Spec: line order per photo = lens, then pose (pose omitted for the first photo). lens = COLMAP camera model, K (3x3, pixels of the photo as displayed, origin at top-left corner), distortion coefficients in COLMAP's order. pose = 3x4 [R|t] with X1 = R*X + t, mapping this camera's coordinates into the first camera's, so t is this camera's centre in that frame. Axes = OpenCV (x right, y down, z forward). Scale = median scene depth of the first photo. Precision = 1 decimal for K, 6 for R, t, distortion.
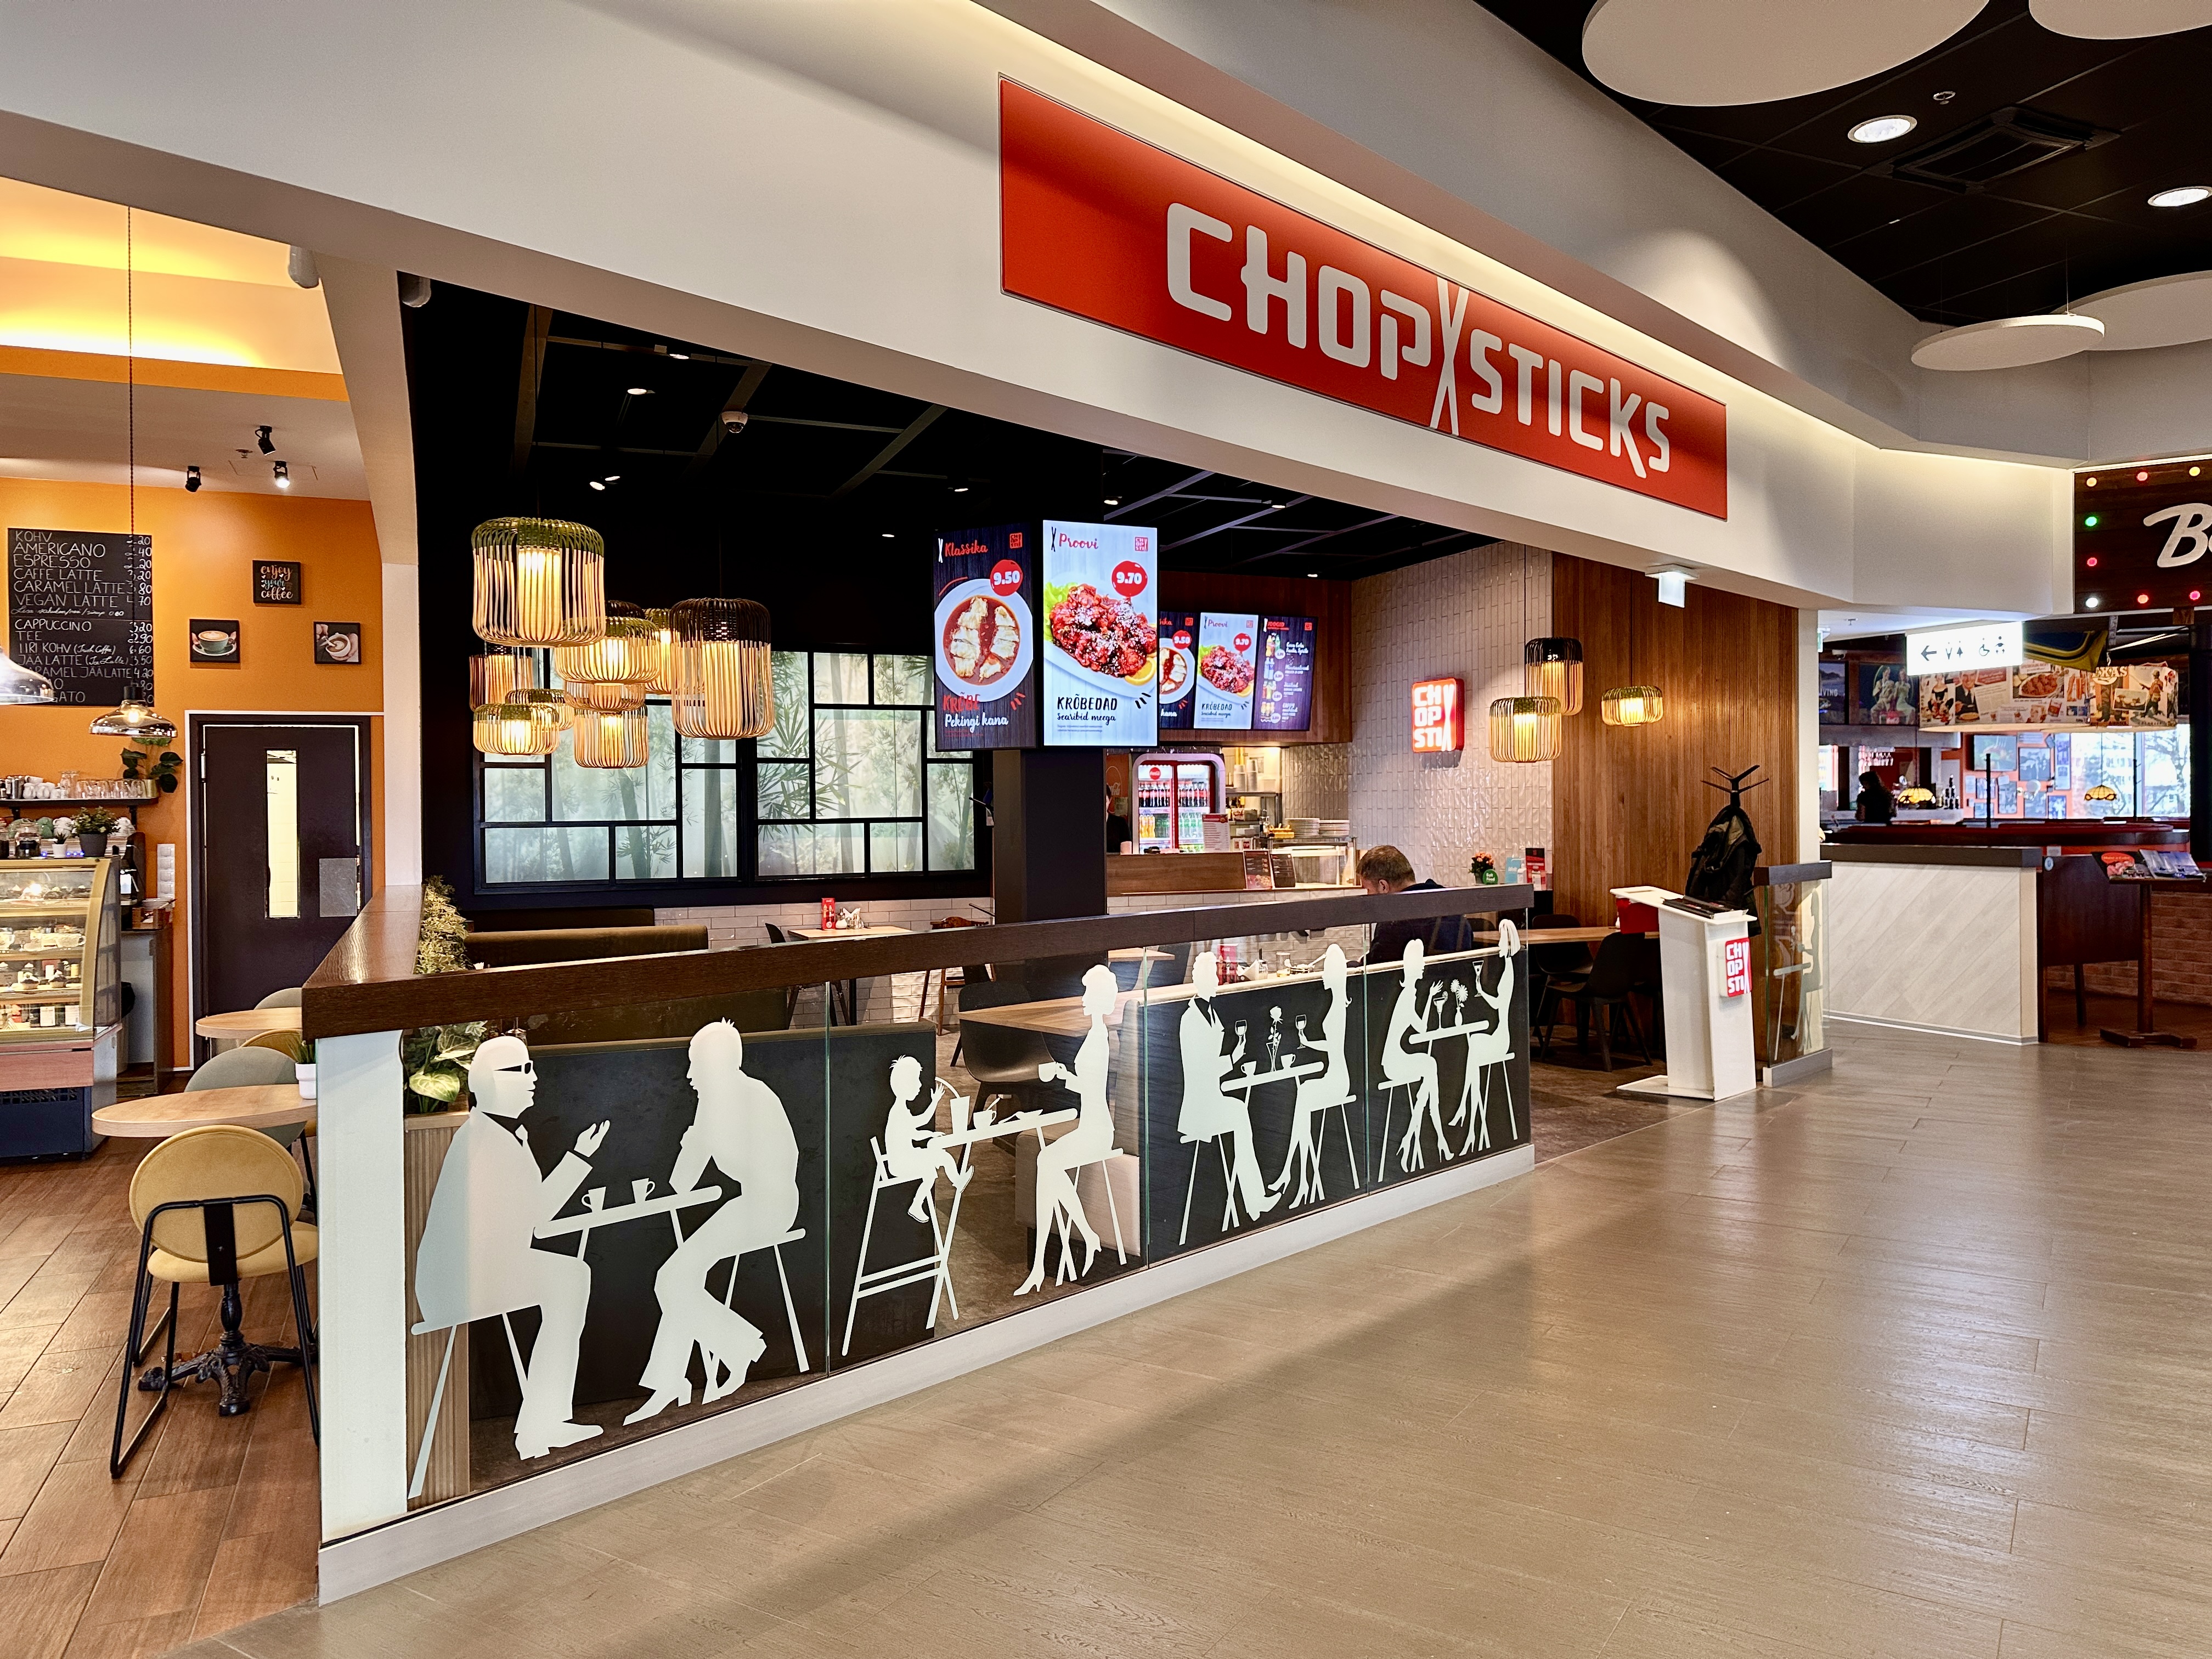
lens RADIAL K [[1547.8, 0, 1104.4], [0, 1547.8, 813.9], [0, 0, 1]] dist [0.163088, -0.162203]
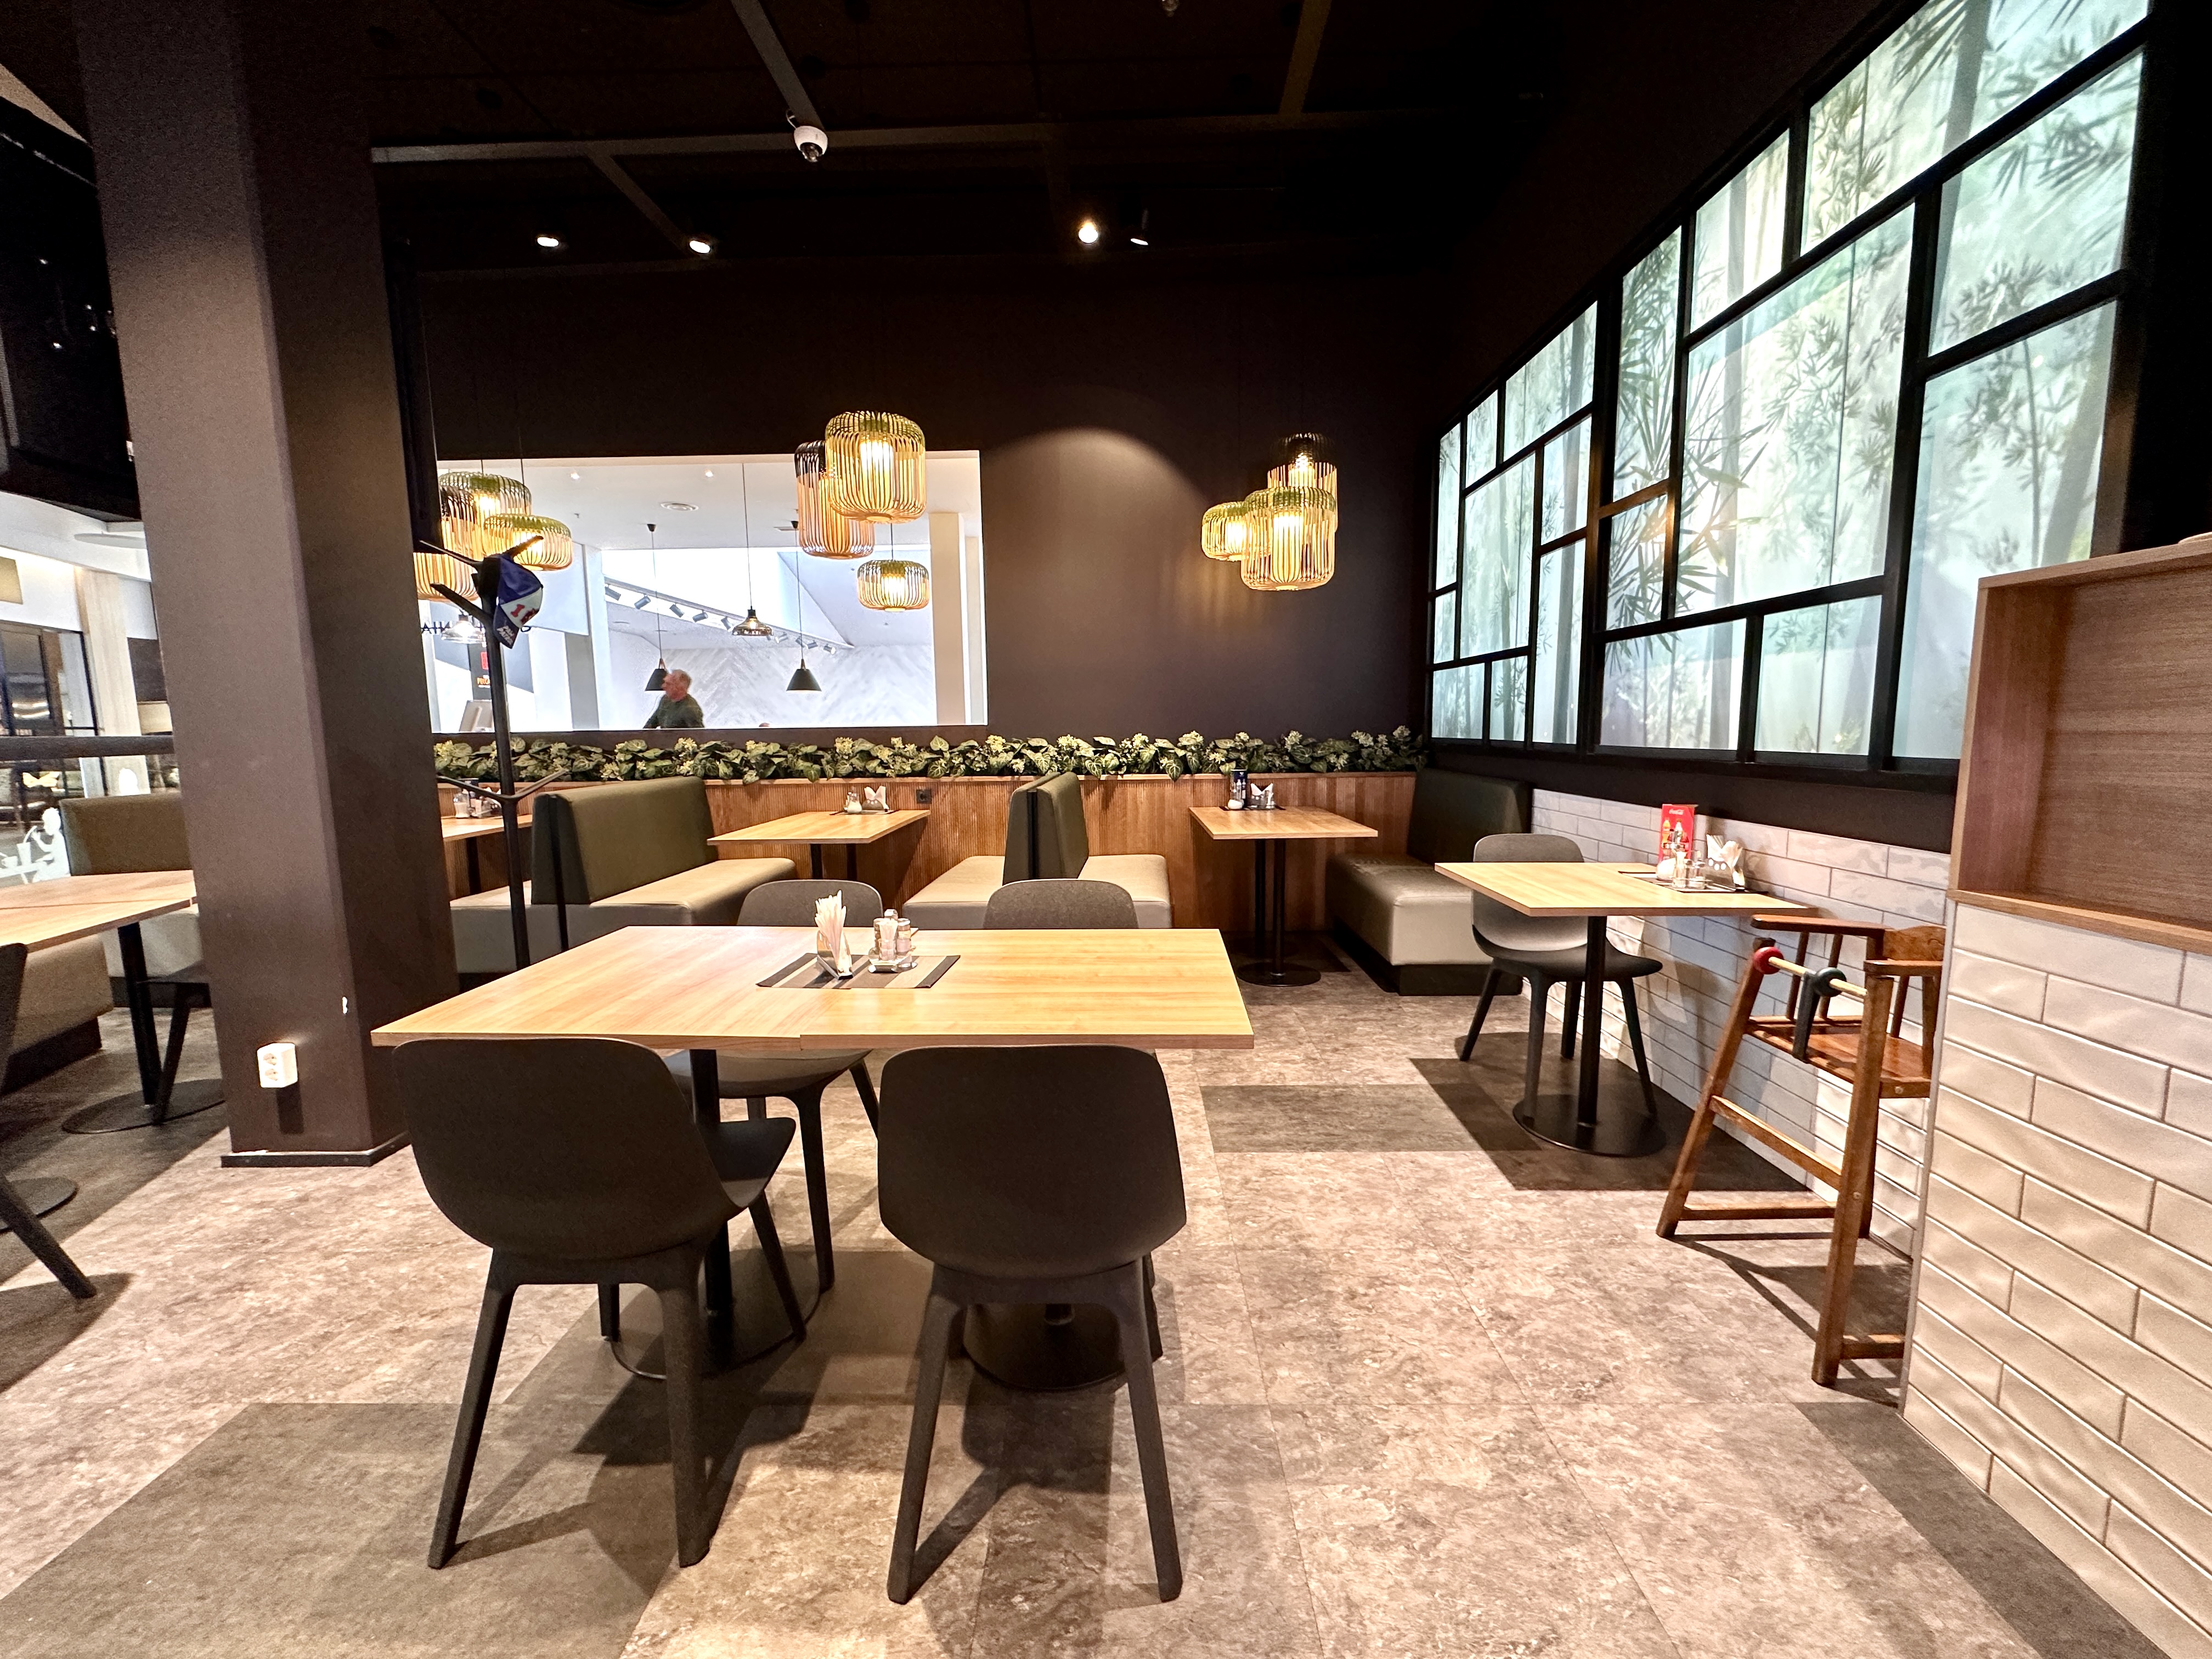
lens RADIAL K [[879.7, 0, 1106.0], [0, 879.7, 829.5], [0, 0, 1]] dist [-0.003682, 0.000074]
pose [[-0.406966, 0.122955, -0.905130, 0.108365], [0.012853, 0.991572, 0.128919, 0.027957], [0.913353, 0.040832, -0.405116, 0.968935]]
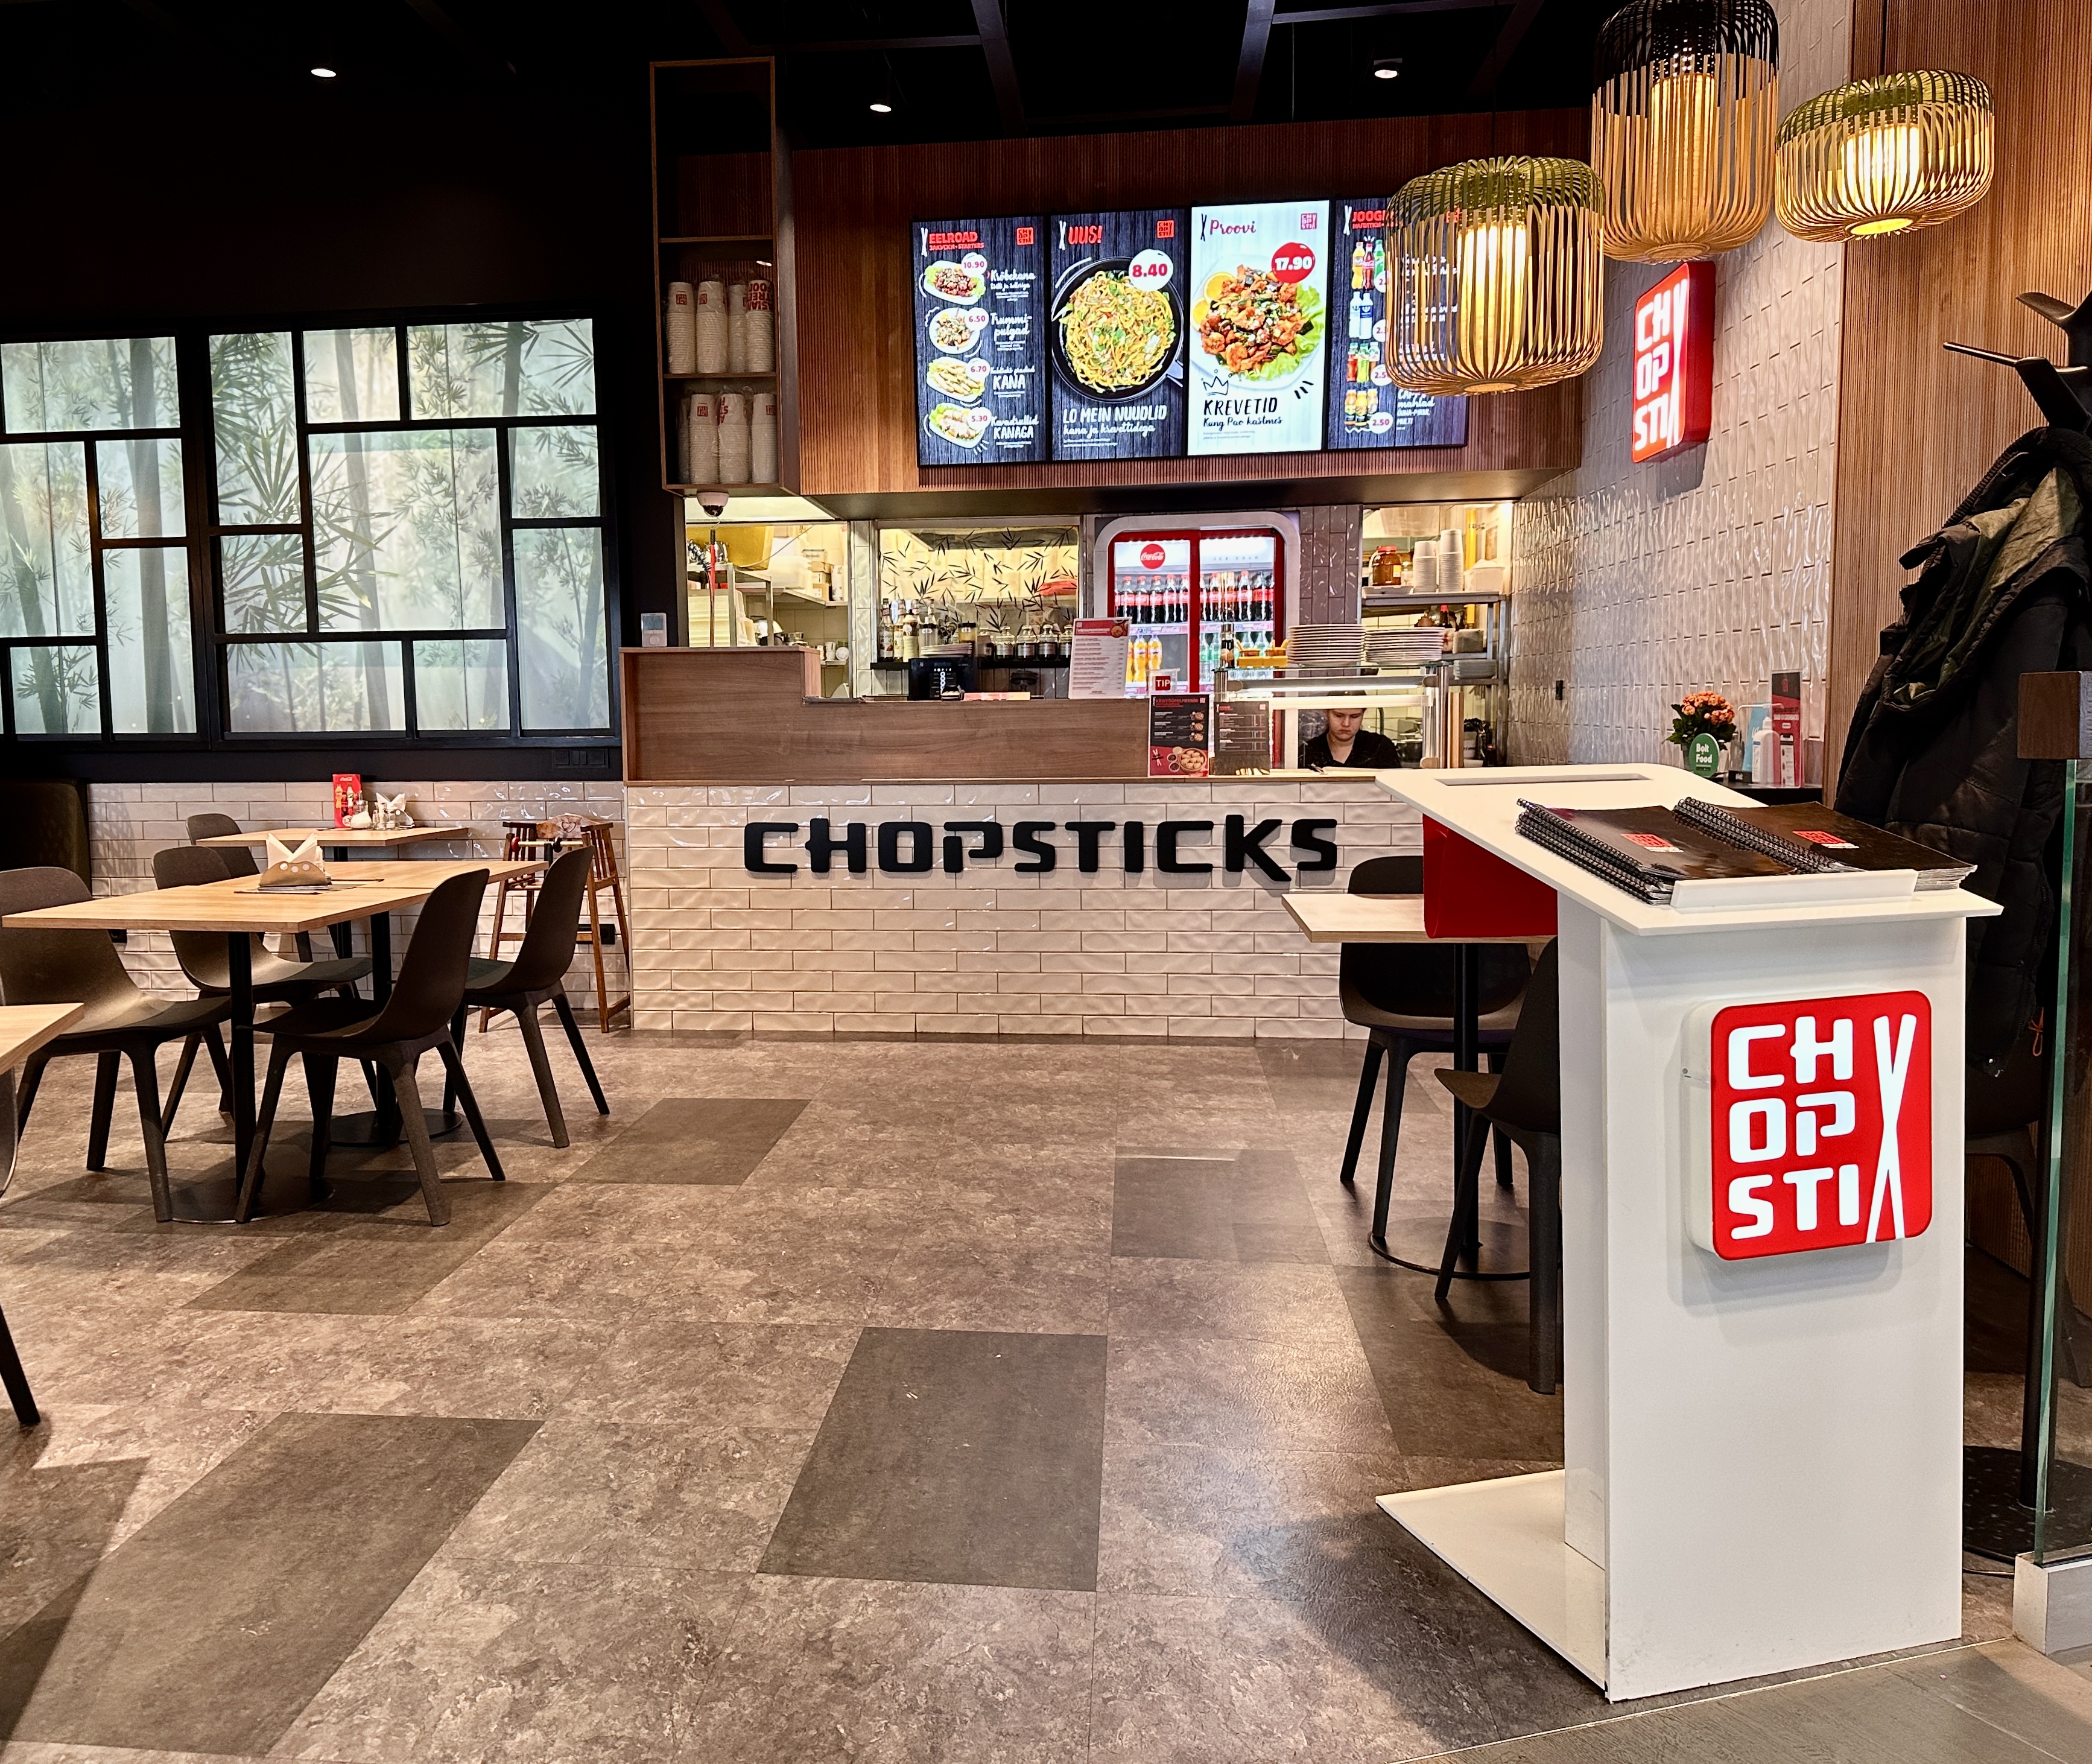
lens RADIAL K [[1686.5, 0, 921.1], [0, 1686.5, 858.8], [0, 0, 1]] dist [0.176408, -0.350106]
pose [[0.860985, 0.043293, -0.506784, 0.326321], [0.003048, 0.995914, 0.090255, 0.029575], [0.508621, -0.079253, 0.857335, 0.577050]]
